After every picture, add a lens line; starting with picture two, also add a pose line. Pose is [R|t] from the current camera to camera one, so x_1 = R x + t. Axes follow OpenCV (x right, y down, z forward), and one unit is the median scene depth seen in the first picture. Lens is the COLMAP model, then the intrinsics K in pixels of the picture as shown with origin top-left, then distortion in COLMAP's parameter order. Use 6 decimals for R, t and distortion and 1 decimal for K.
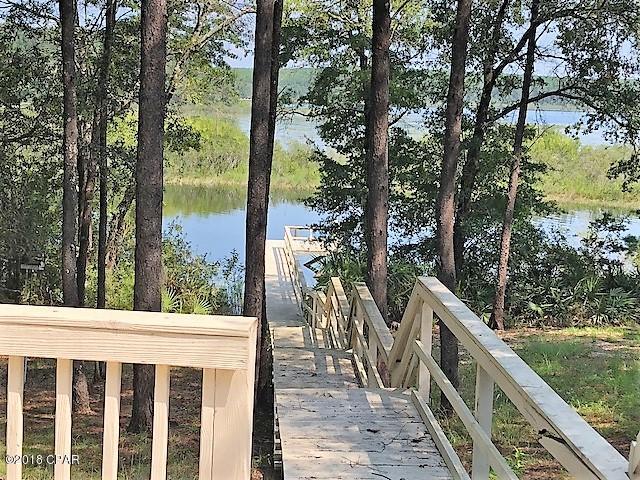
lens RADIAL K [[1244.0, 0, 320.0], [0, 1244.0, 240.0], [0, 0, 1]] dist [0.055194, -0.166531]
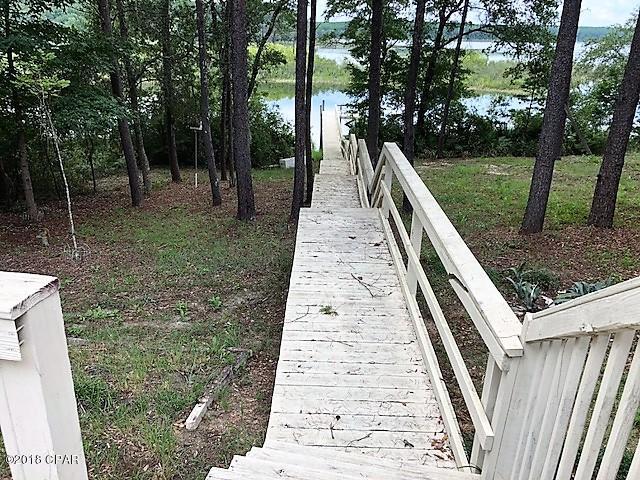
lens RADIAL K [[526.9, 0, 320.0], [0, 526.9, 240.0], [0, 0, 1]] dist [0.006065, -0.014339]
pose [[0.996213, 0.019254, -0.084785, 0.026847], [0.001976, 0.969905, 0.243475, -0.005970], [0.086921, -0.242721, 0.966194, 0.144637]]
